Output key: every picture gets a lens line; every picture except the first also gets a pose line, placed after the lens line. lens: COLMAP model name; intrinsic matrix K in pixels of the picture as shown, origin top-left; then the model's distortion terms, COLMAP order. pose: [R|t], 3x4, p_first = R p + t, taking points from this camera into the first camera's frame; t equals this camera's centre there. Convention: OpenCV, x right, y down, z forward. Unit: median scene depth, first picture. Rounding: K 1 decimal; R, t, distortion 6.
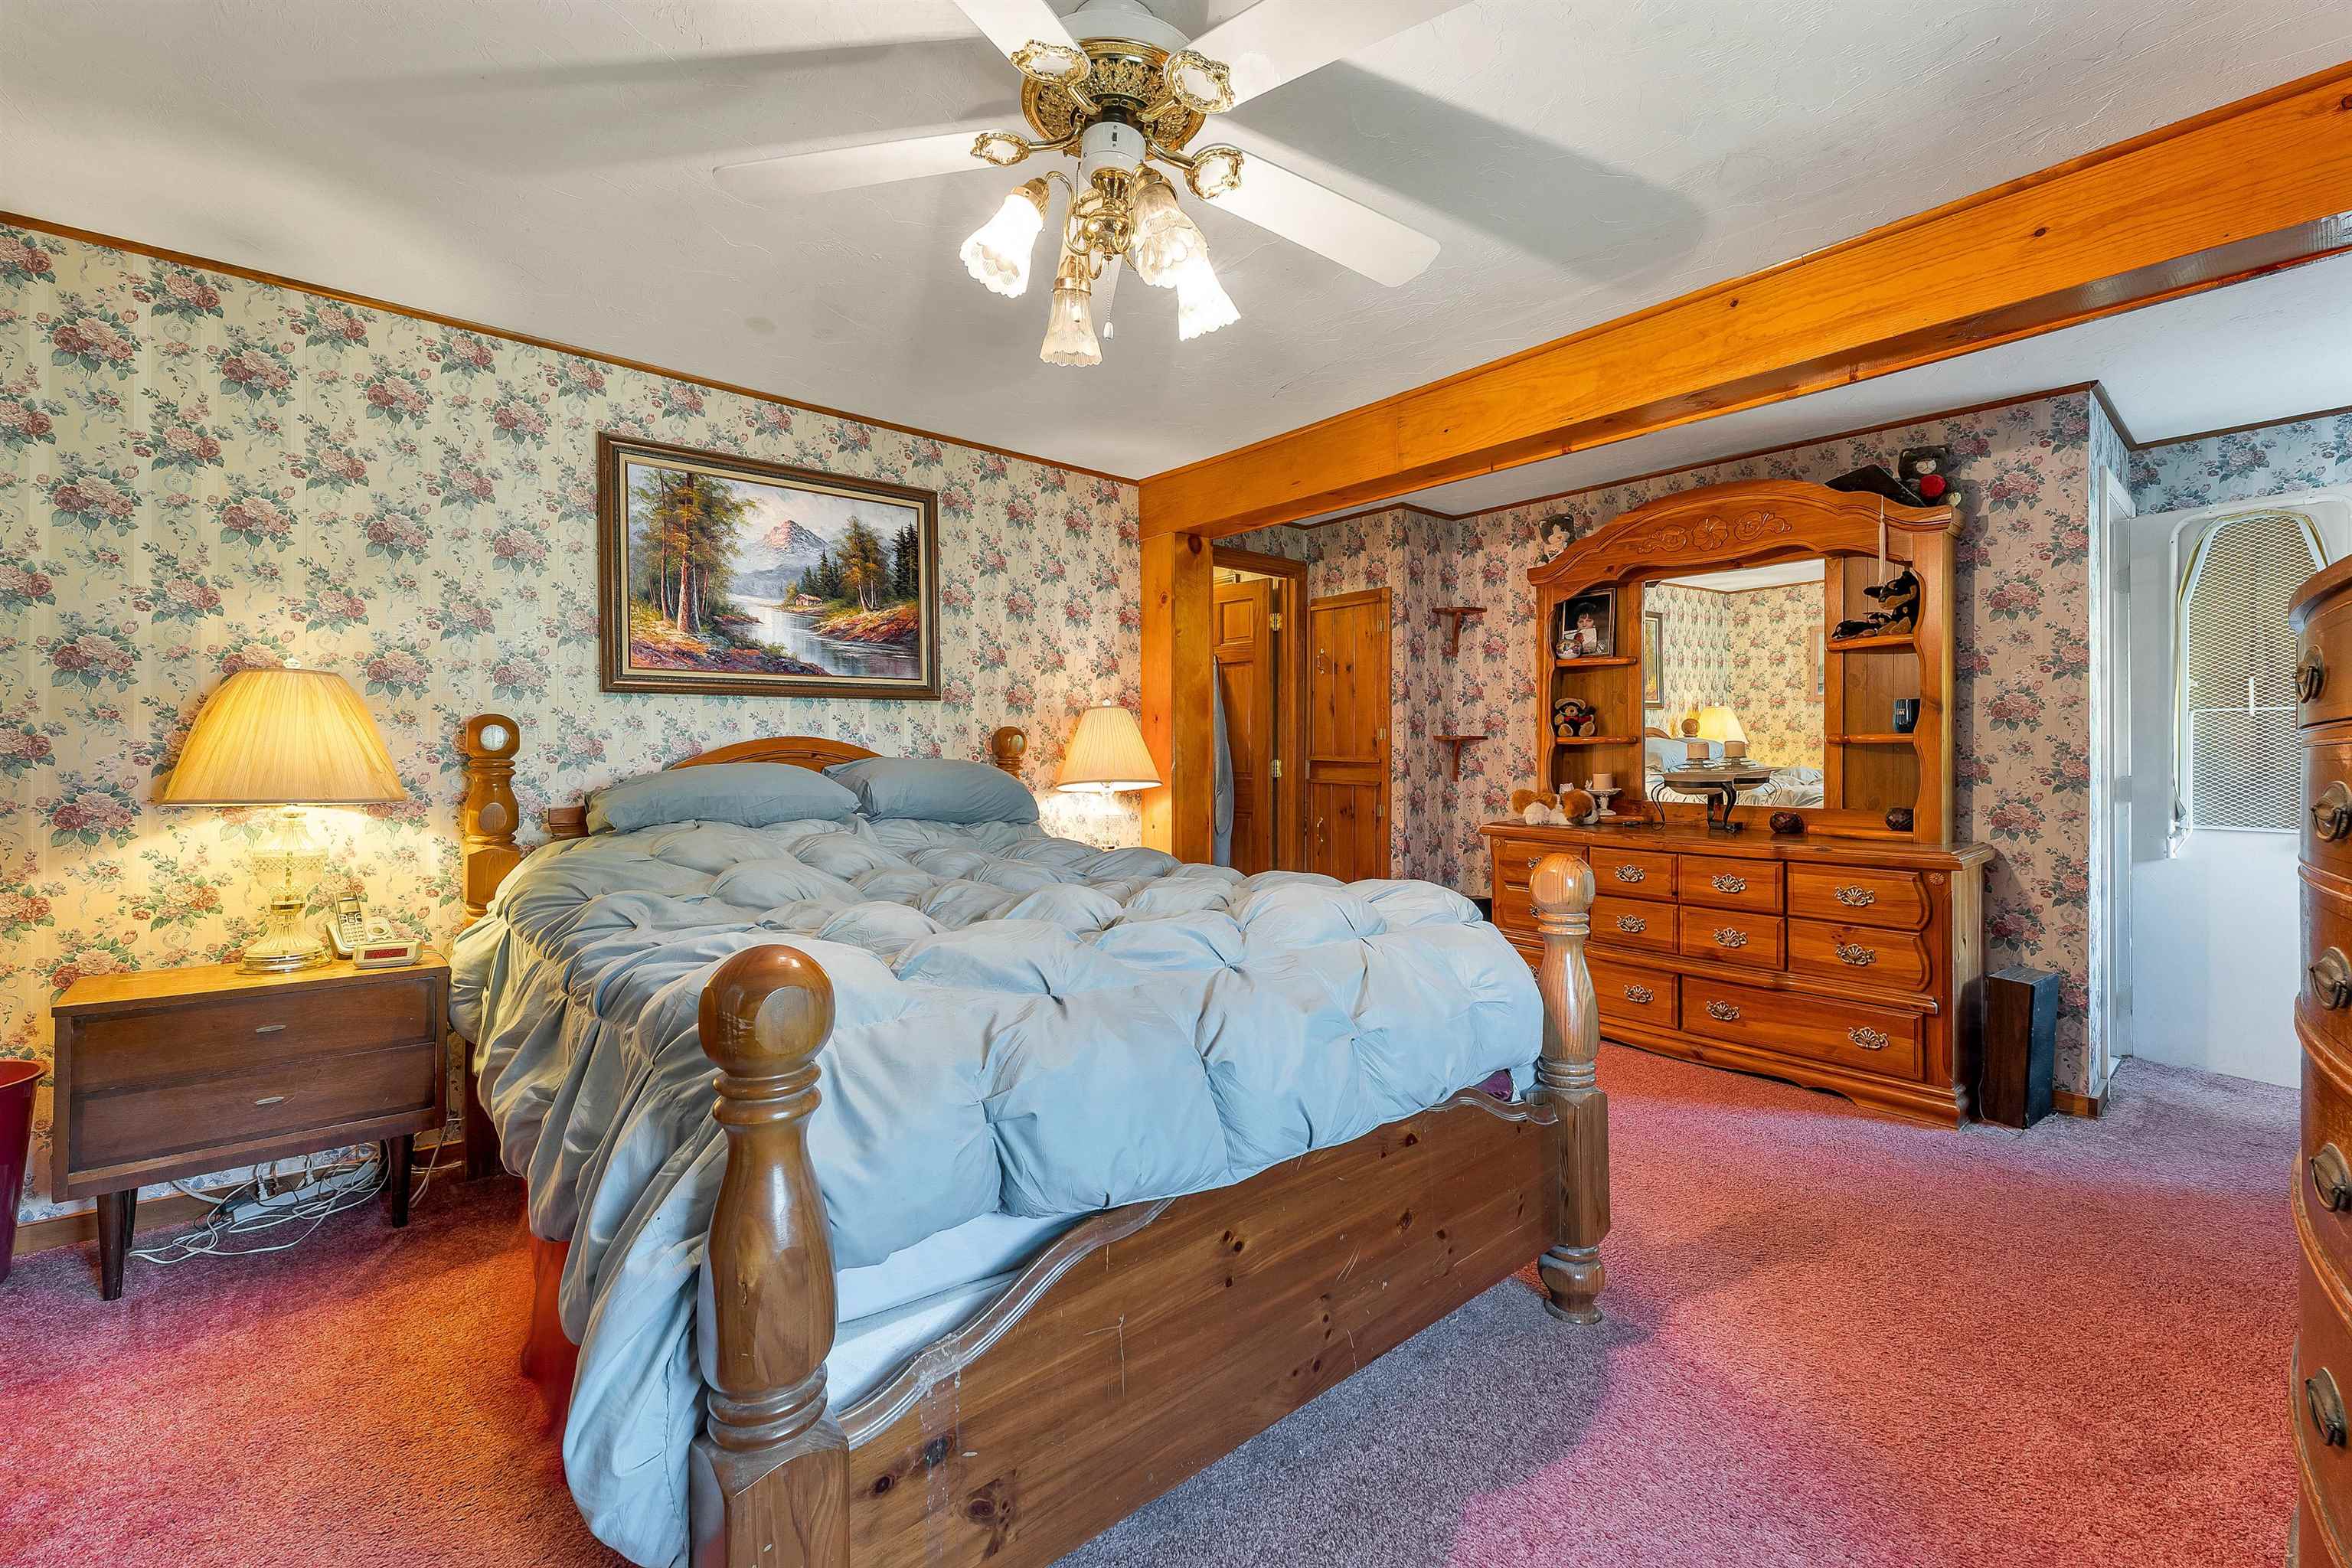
lens RADIAL K [[964.9, 0, 1168.5], [0, 964.9, 795.3], [0, 0, 1]] dist [0.000064, -0.000099]
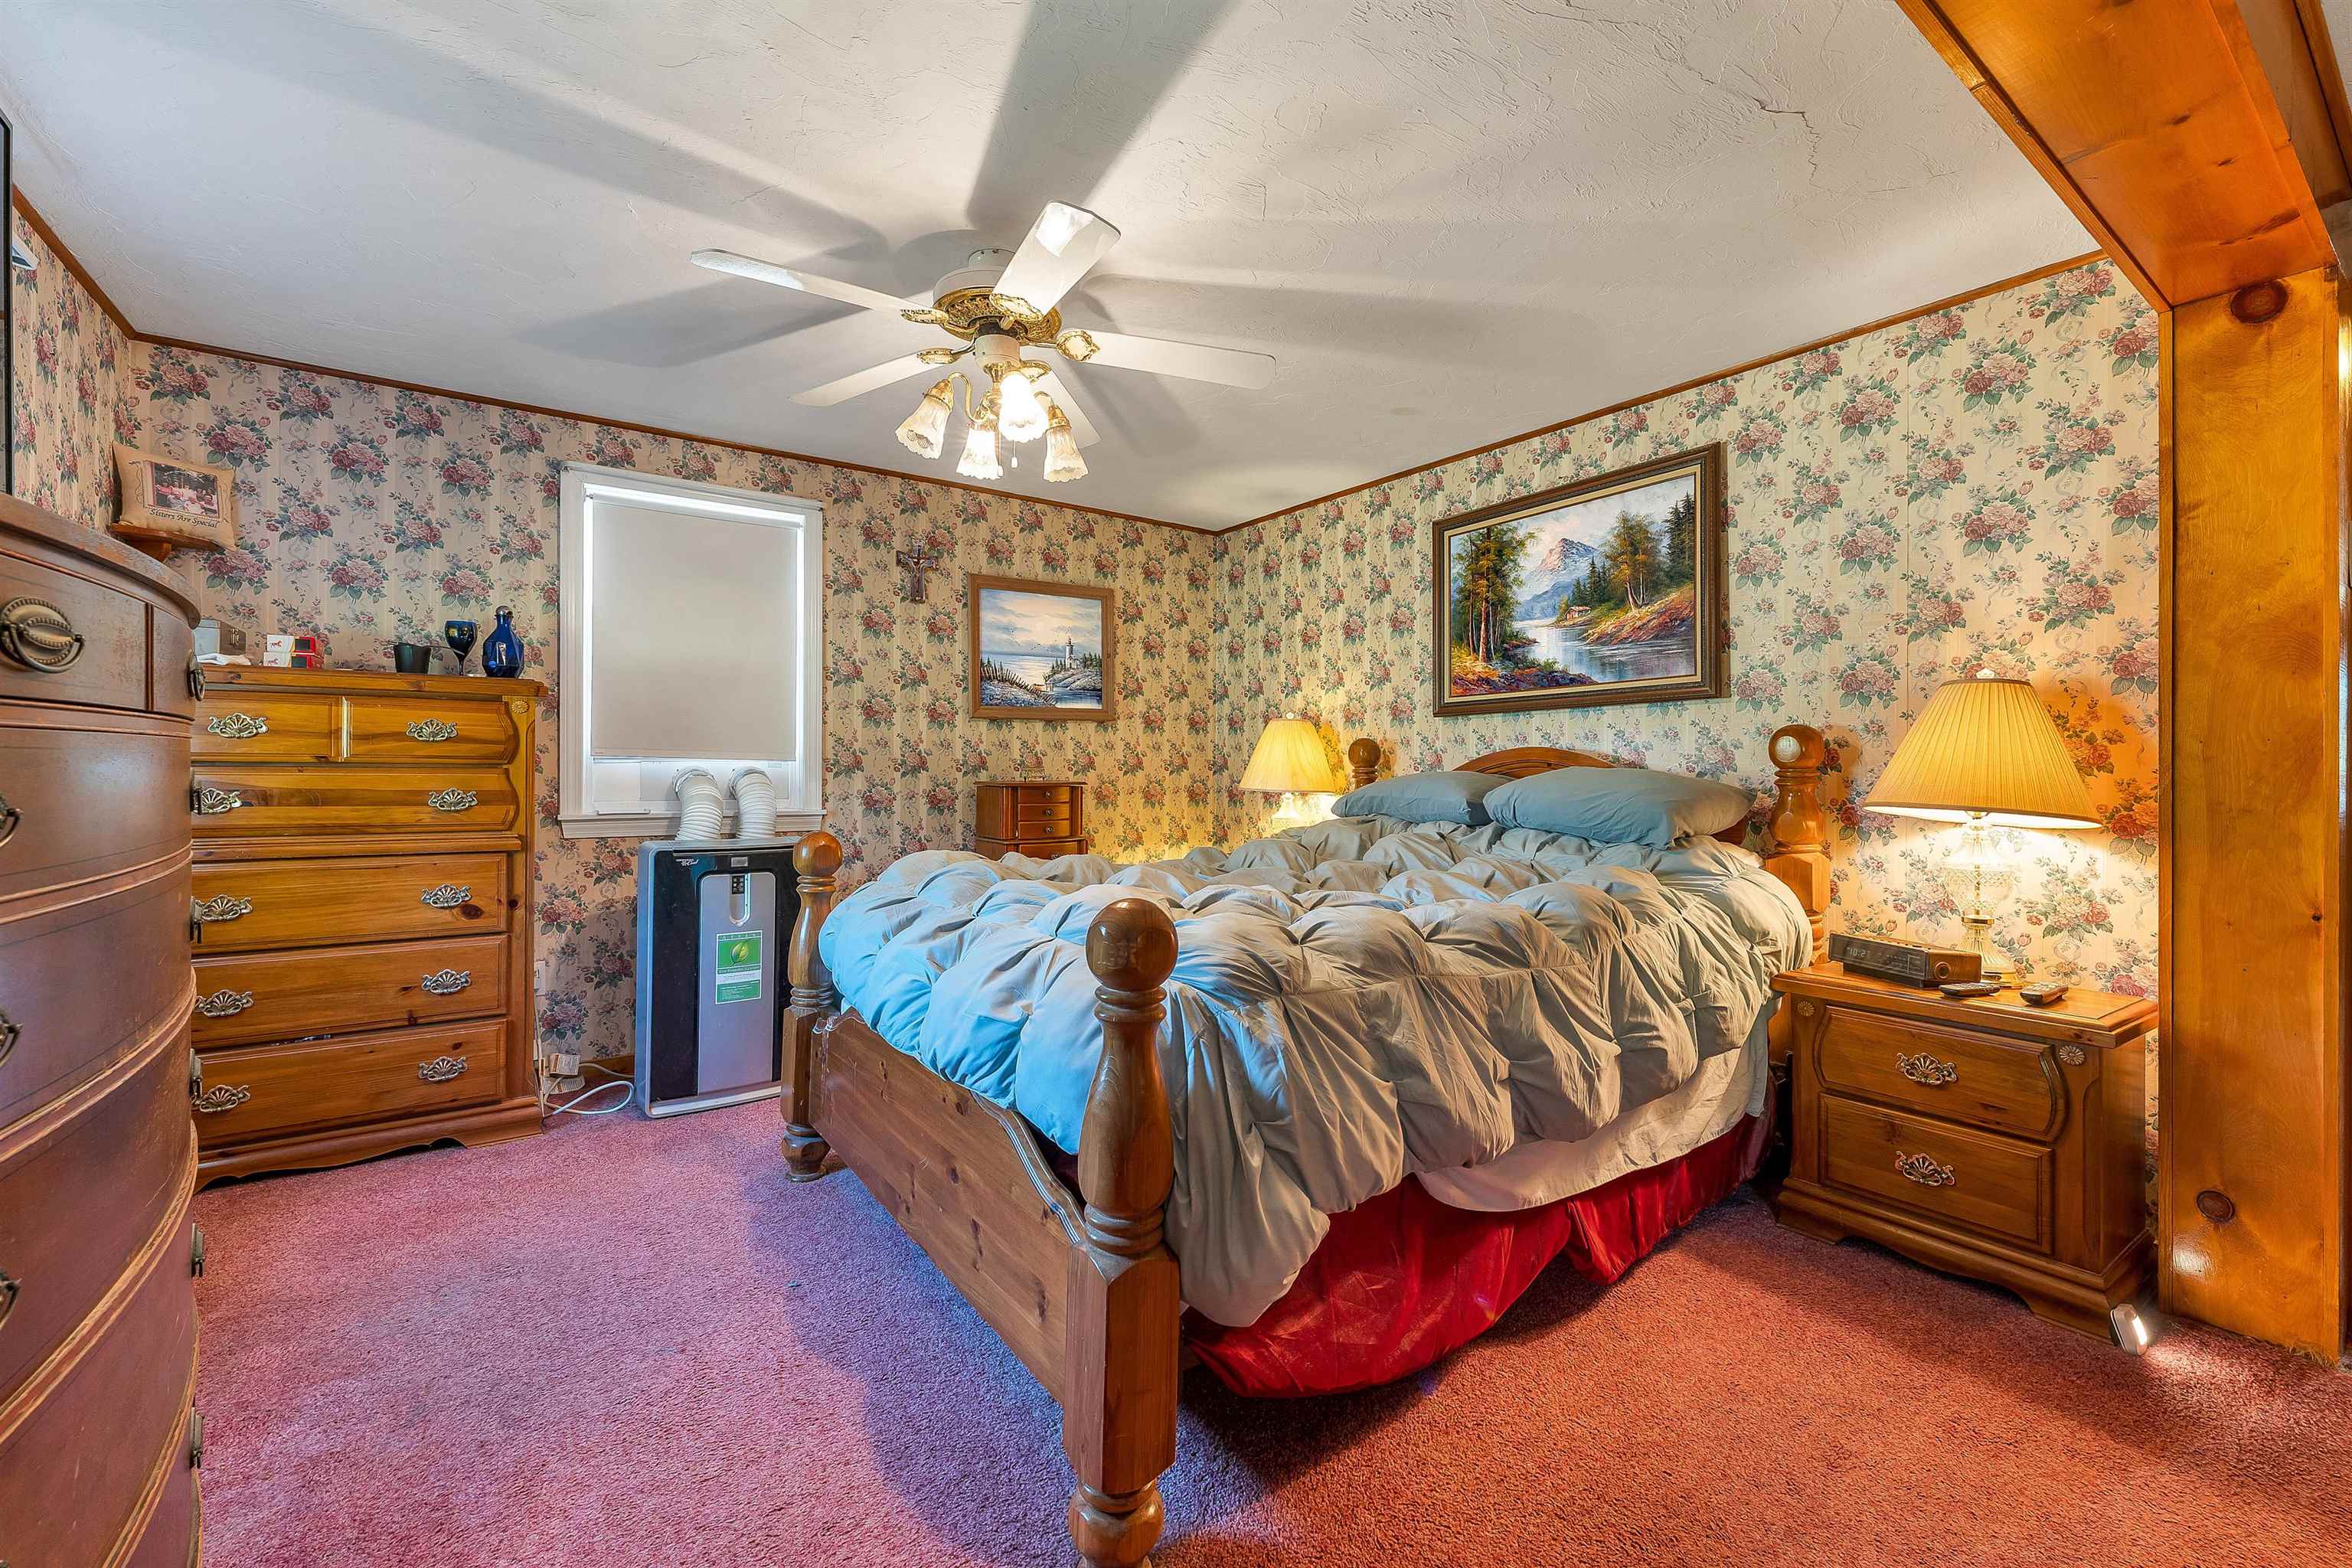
lens RADIAL K [[964.9, 0, 1168.5], [0, 964.9, 795.3], [0, 0, 1]] dist [0.000064, -0.000099]
pose [[-0.082493, 0.034813, -0.995983, 0.675781], [-0.032503, 0.998764, 0.037602, -0.034273], [0.996061, 0.035475, -0.081259, 0.663738]]
